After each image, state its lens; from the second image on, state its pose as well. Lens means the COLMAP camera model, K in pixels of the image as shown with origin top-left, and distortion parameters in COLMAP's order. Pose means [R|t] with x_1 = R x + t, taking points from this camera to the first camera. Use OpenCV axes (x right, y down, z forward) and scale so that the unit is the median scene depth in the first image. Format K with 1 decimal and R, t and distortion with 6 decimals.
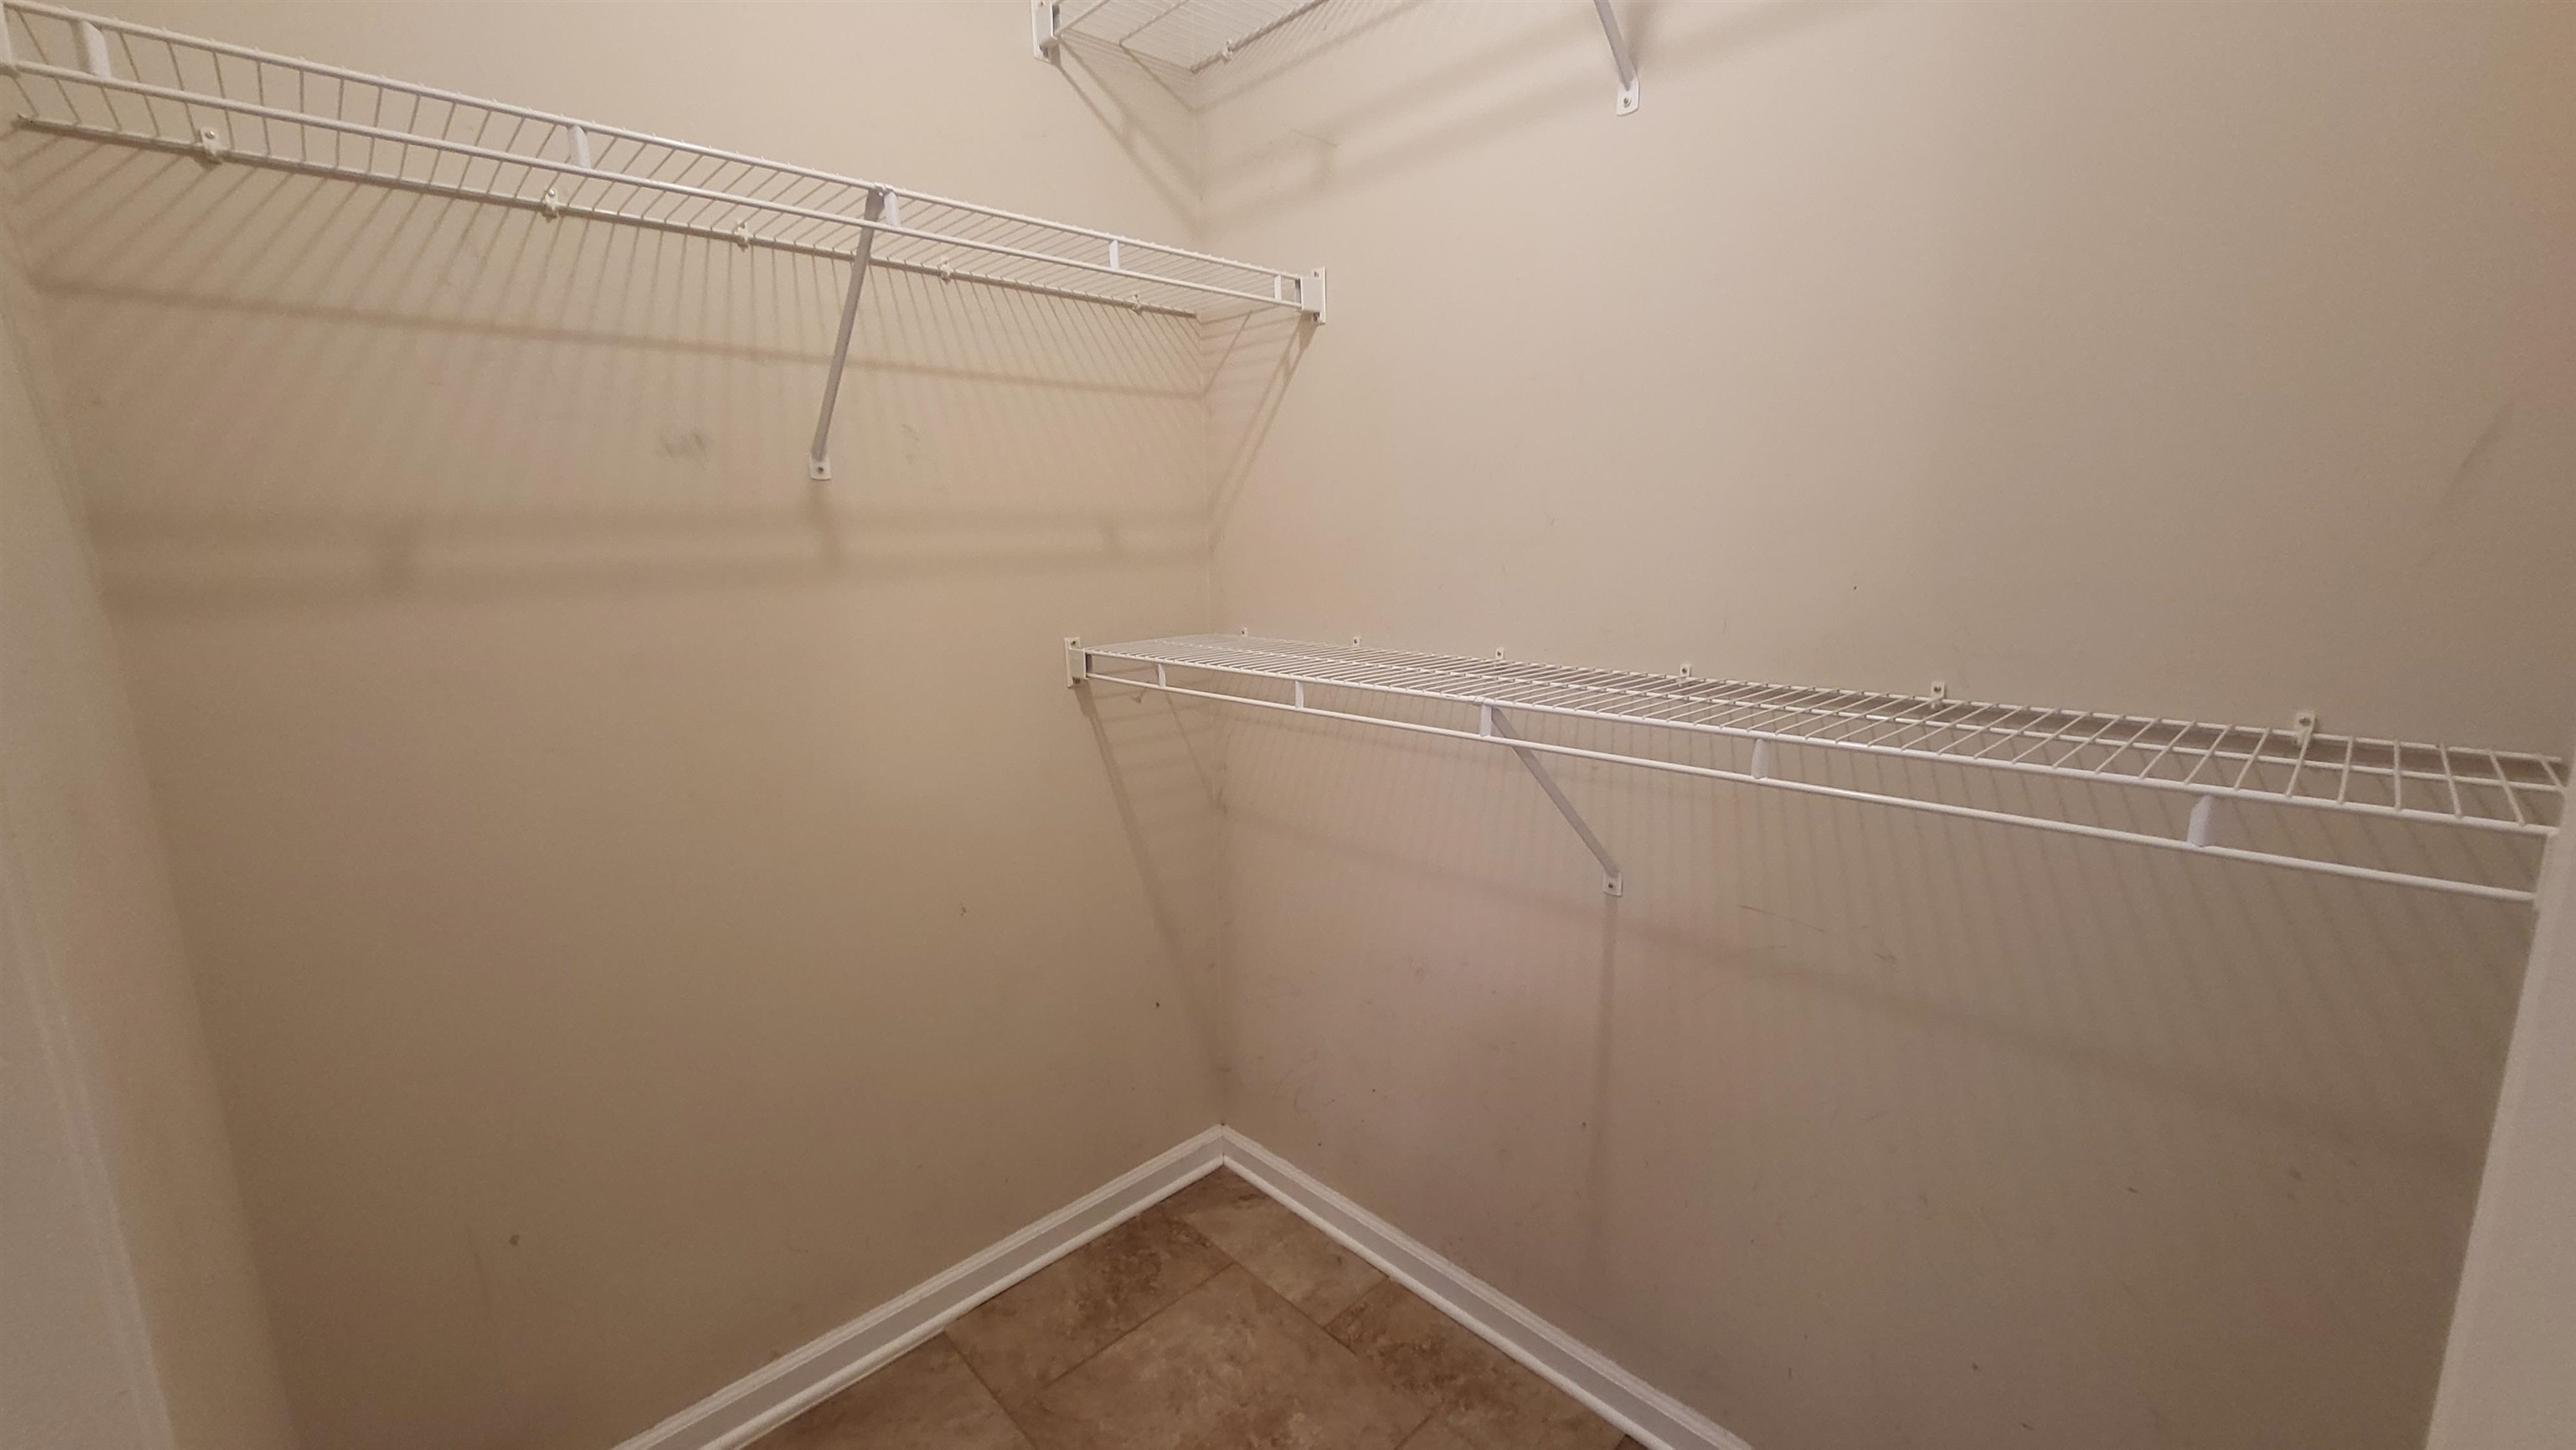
lens RADIAL K [[1019.7, 0, 1288.4], [0, 1019.7, 721.3], [0, 0, 1]] dist [-0.001395, -0.000159]
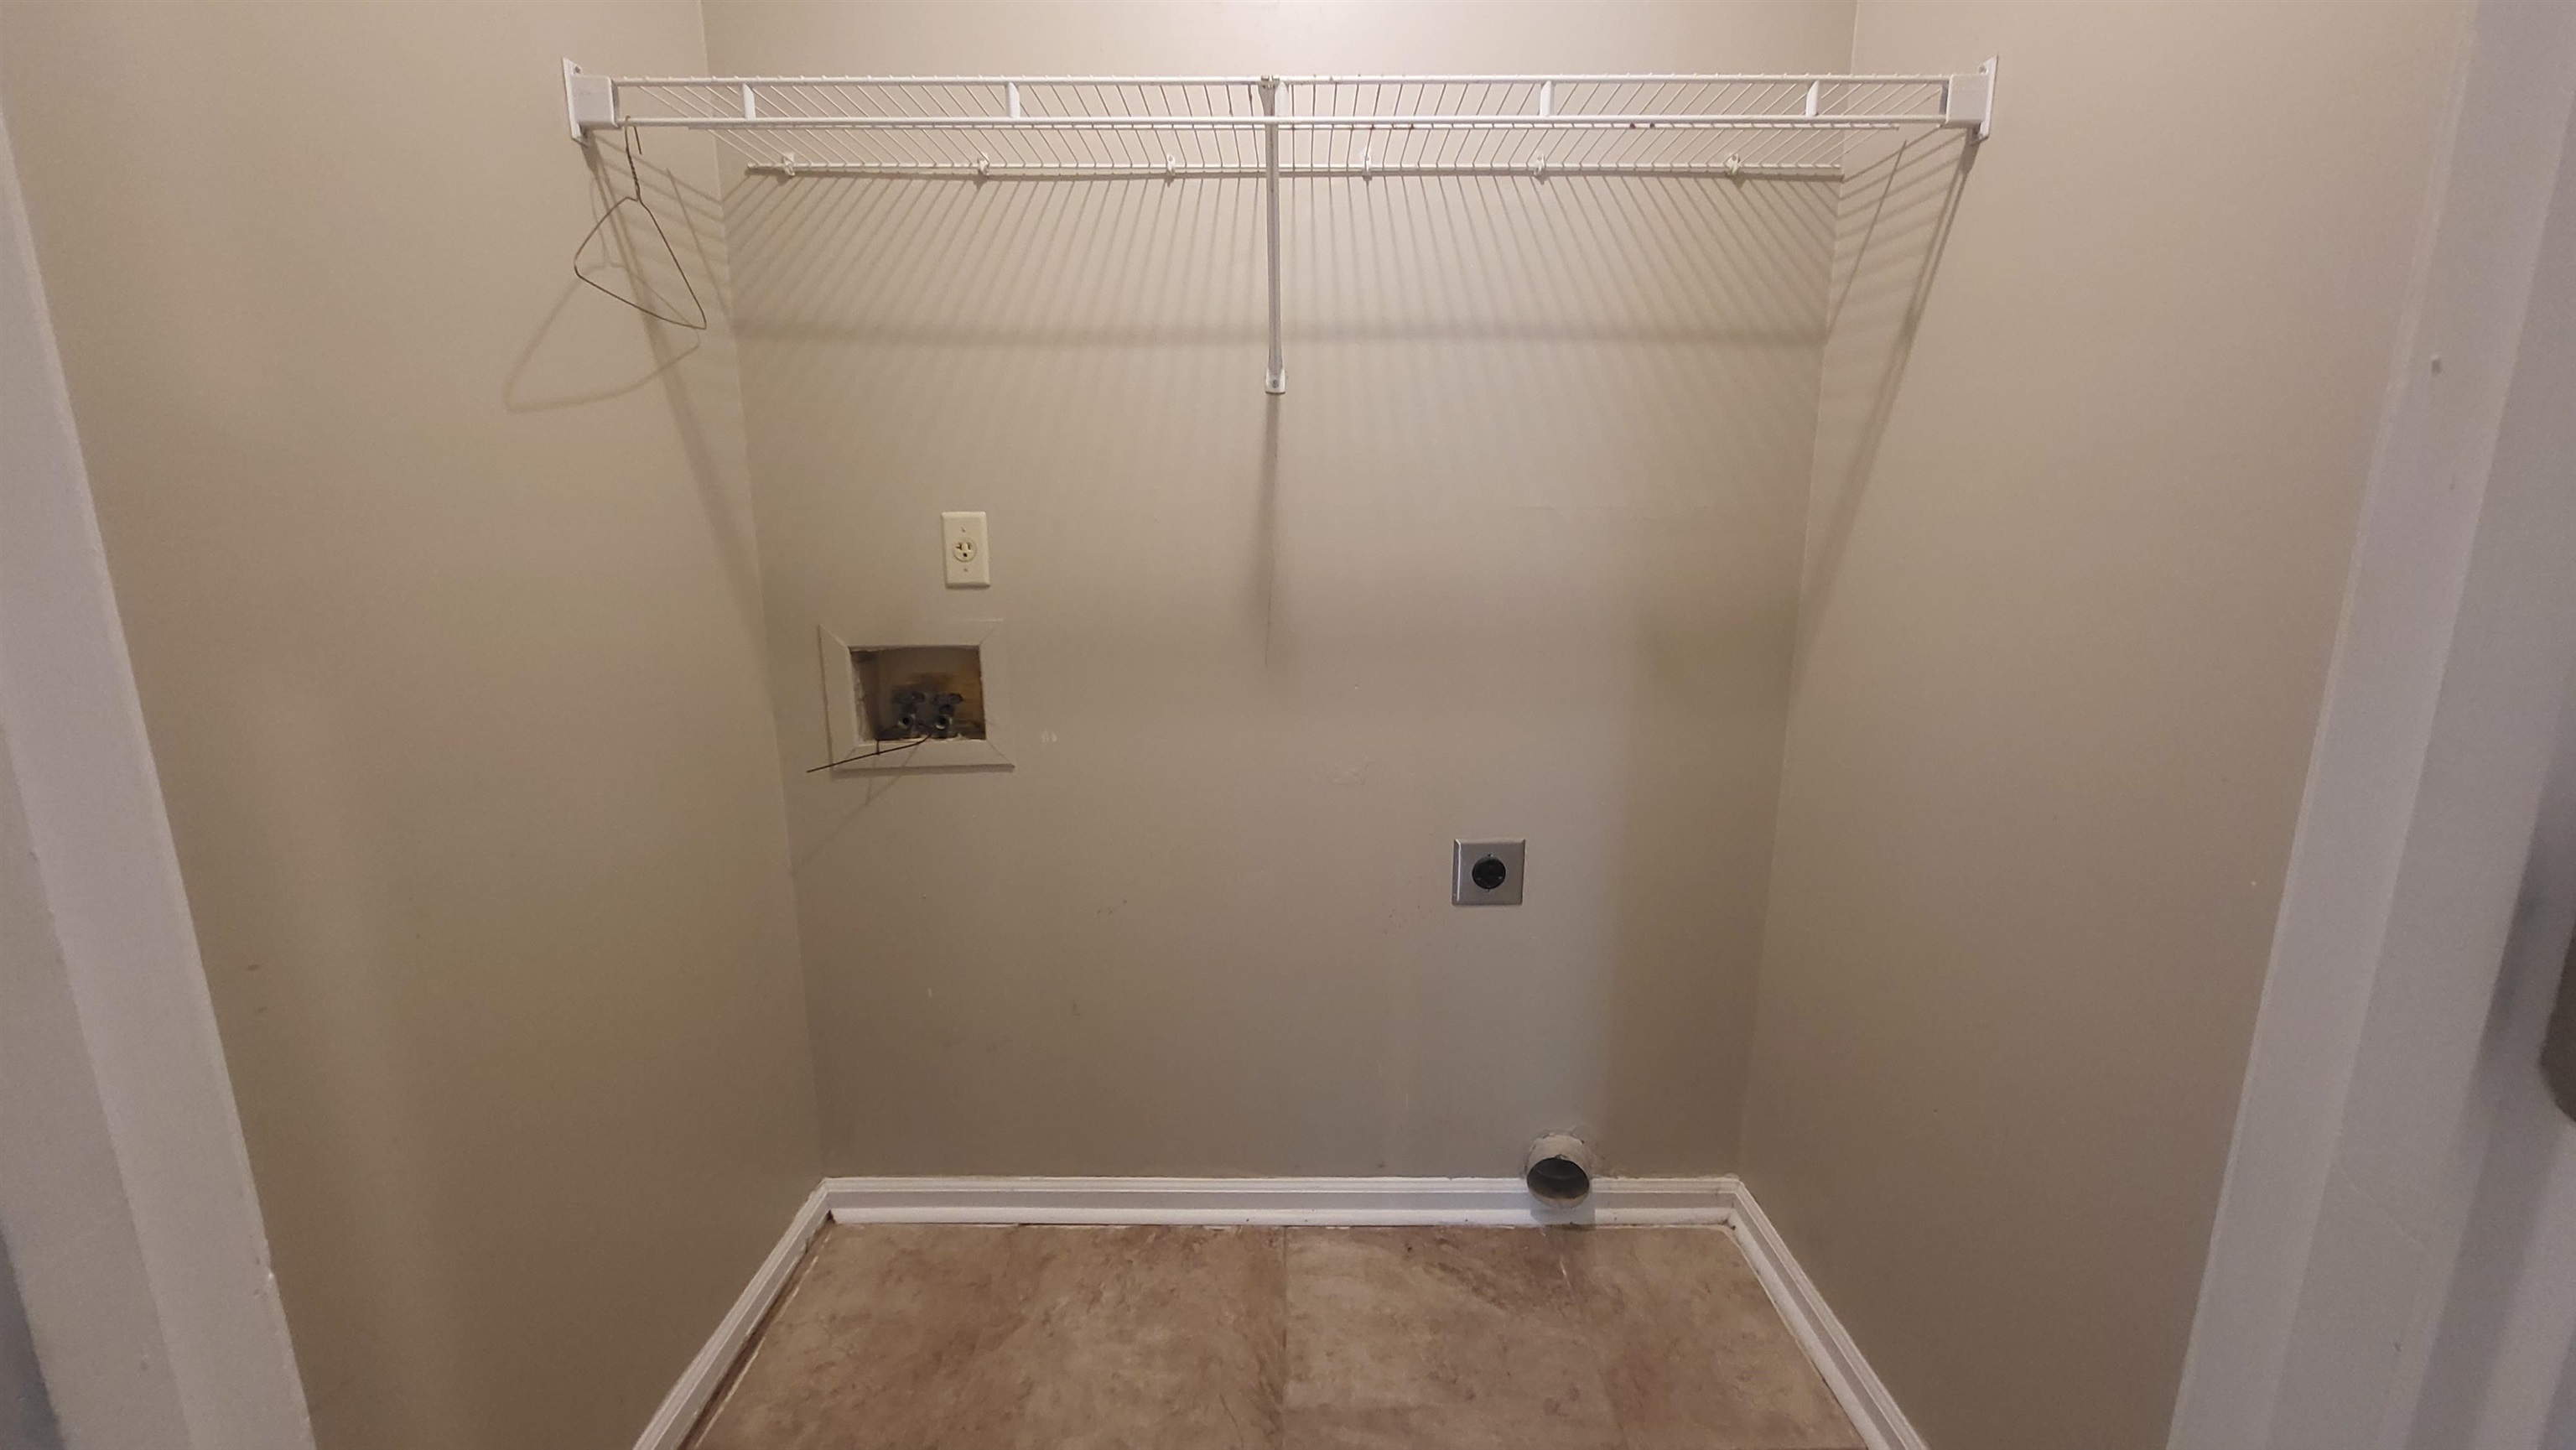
lens RADIAL K [[1019.7, 0, 1288.4], [0, 1019.7, 721.3], [0, 0, 1]] dist [-0.001395, -0.000159]
pose [[0.582780, 0.235831, -0.777658, 0.423281], [-0.197955, 0.969336, 0.145610, -0.059027], [0.788151, 0.069083, 0.611593, 0.361808]]
